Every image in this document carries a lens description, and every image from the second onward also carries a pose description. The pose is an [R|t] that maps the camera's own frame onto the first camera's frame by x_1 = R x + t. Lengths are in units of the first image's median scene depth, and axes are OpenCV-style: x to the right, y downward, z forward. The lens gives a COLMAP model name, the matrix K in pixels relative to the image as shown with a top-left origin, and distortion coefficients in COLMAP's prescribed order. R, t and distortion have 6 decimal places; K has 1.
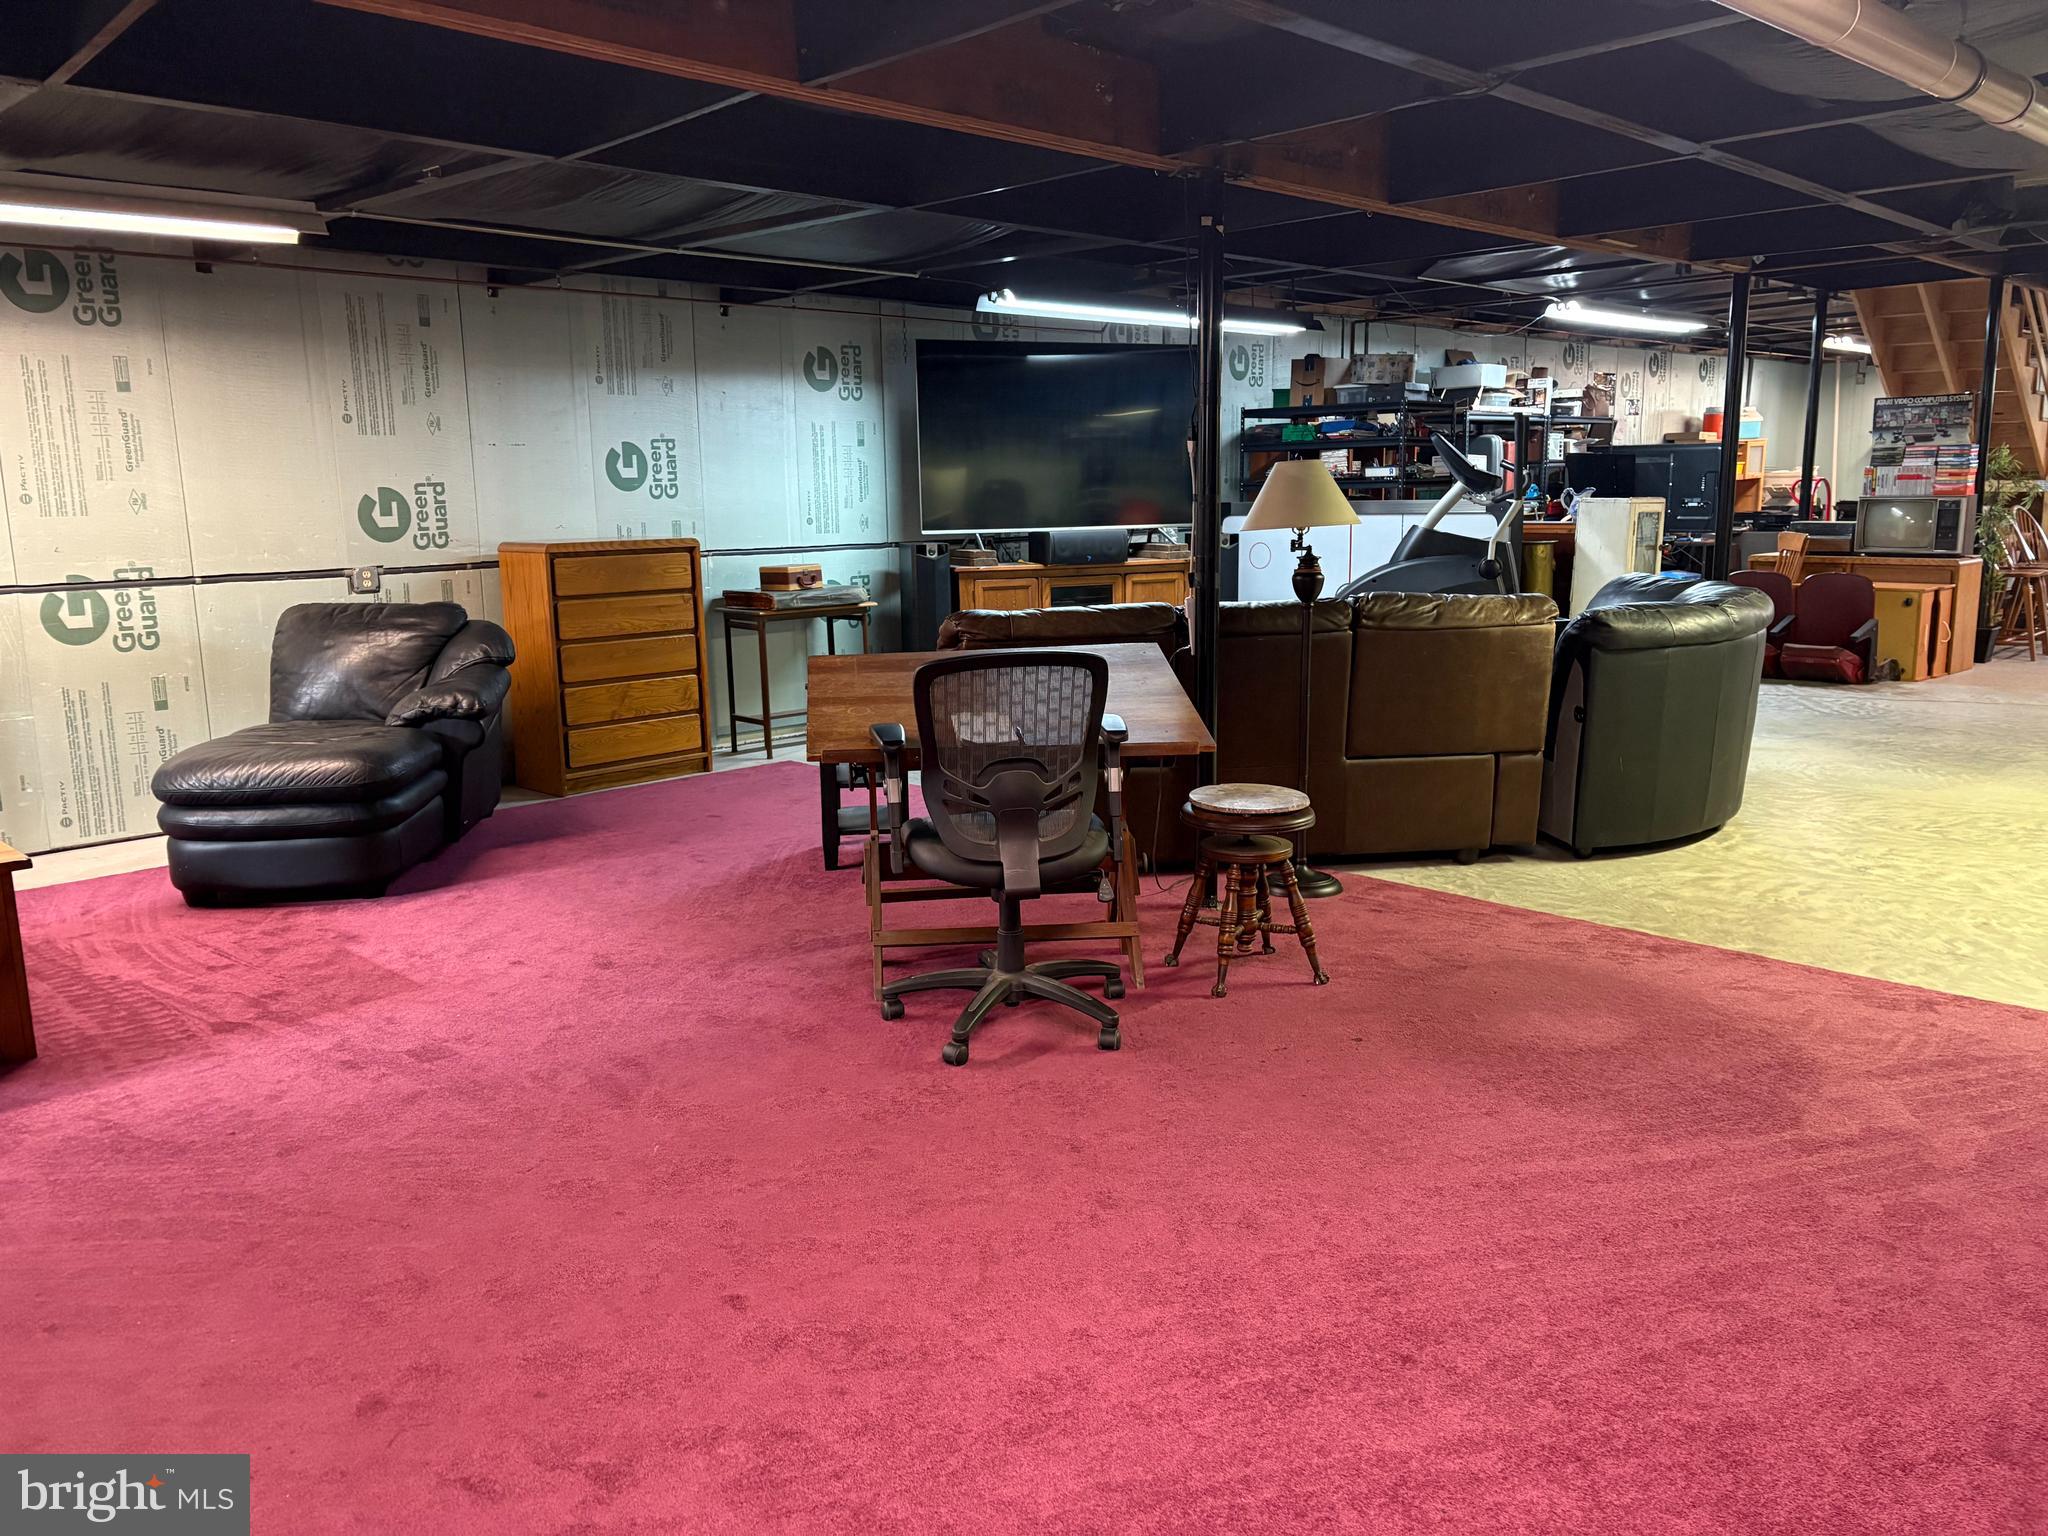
lens RADIAL K [[1500.8, 0, 1024.0], [0, 1500.8, 768.0], [0, 0, 1]] dist [-0.007312, -0.002211]
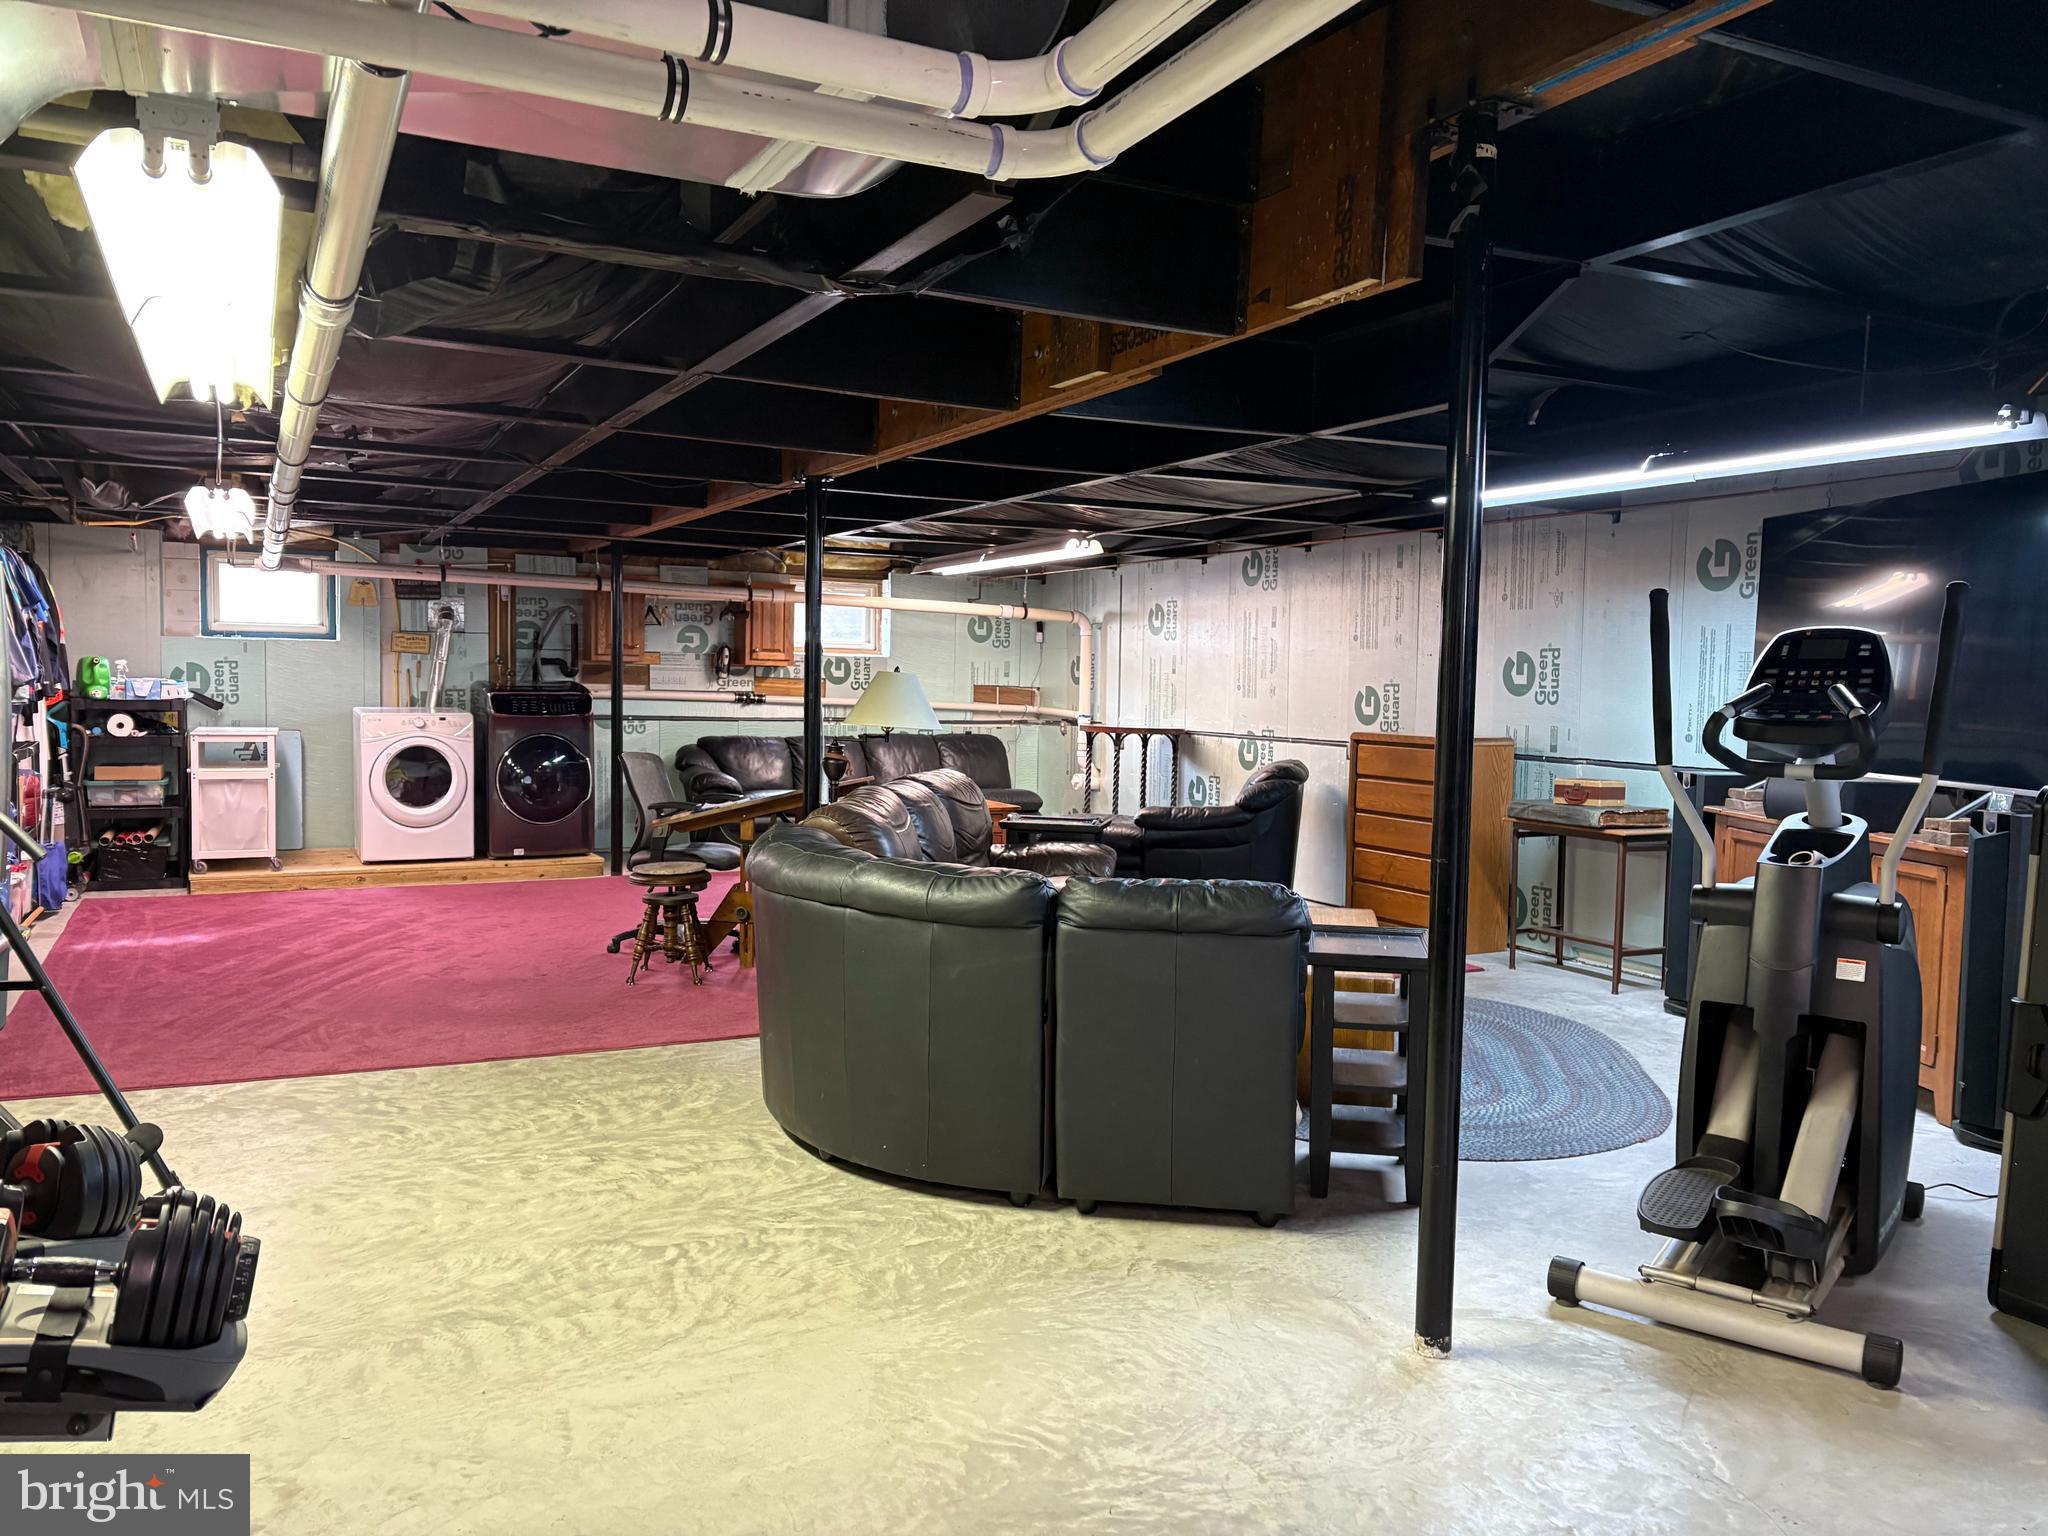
lens RADIAL K [[1500.8, 0, 1024.0], [0, 1500.8, 768.0], [0, 0, 1]] dist [-0.007312, -0.002211]
pose [[-0.274970, 0.071136, -0.958818, 0.931909], [-0.190341, 0.973494, 0.126810, -0.216019], [0.942424, 0.217371, -0.254141, 1.008427]]
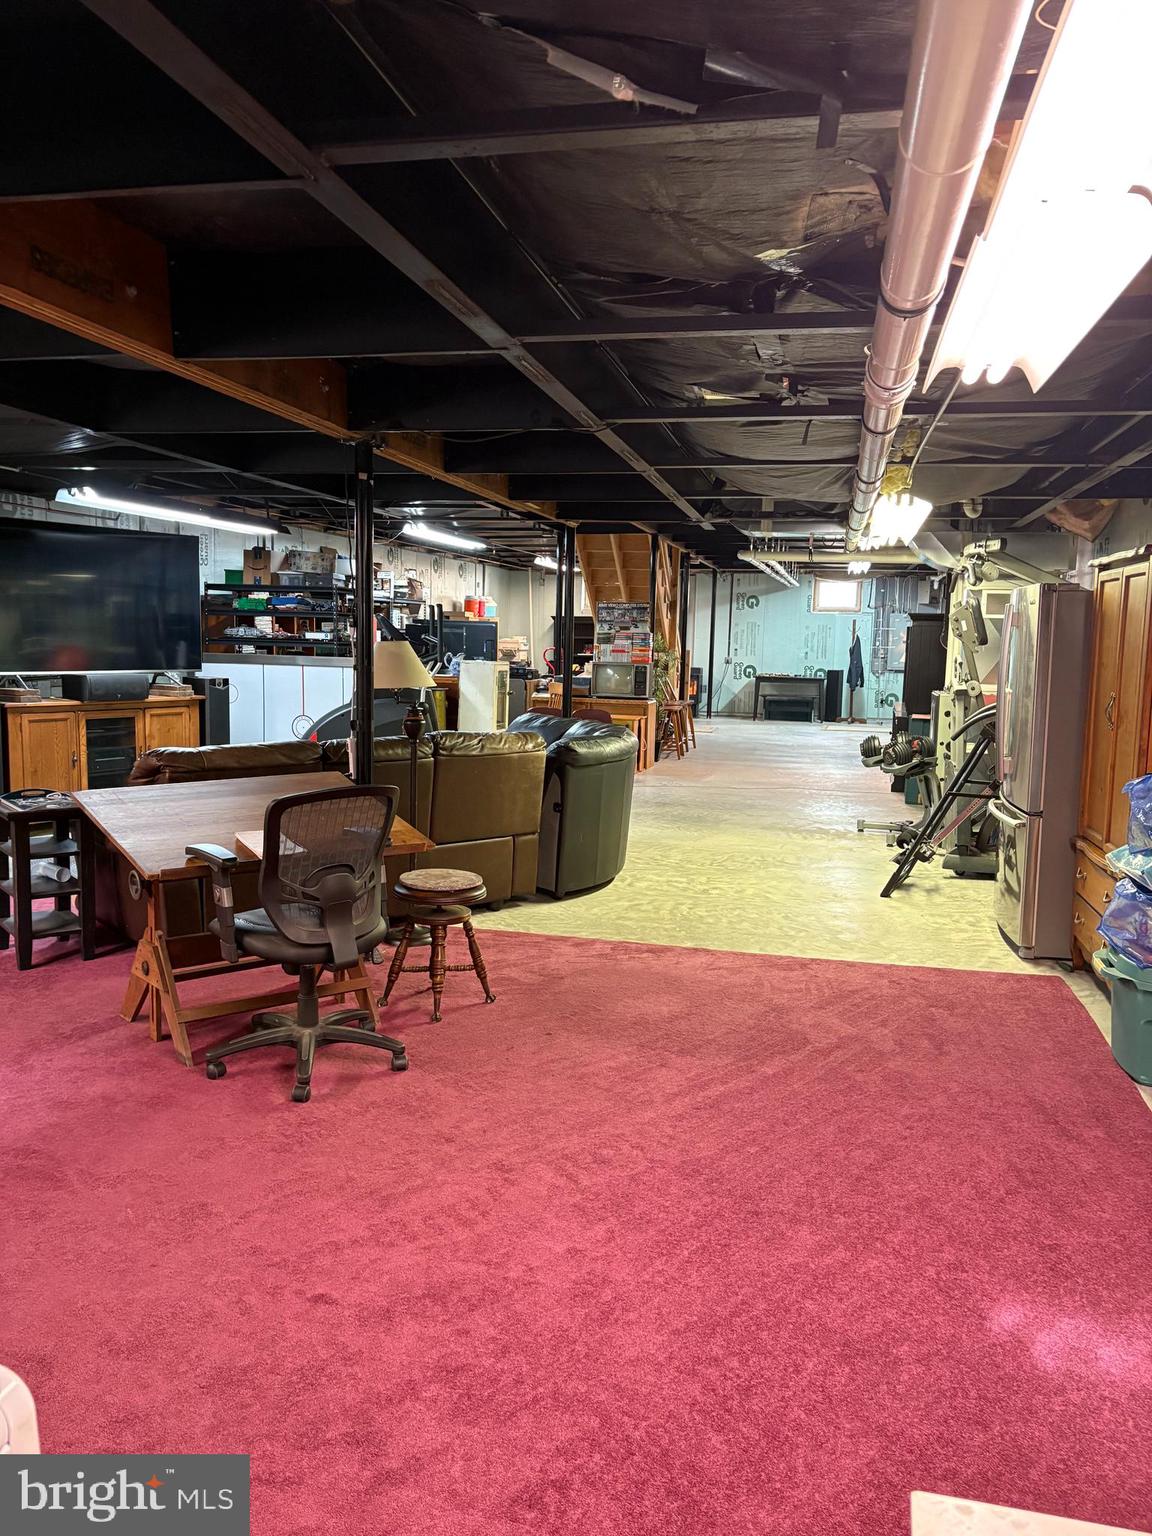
lens RADIAL K [[1113.6, 0, 576.0], [0, 1113.6, 768.0], [0, 0, 1]] dist [0.114436, -0.289067]
pose [[0.830246, -0.025361, 0.556820, -0.192030], [0.060372, 0.997179, -0.044600, -0.017660], [-0.554118, 0.070645, 0.829435, 0.013847]]
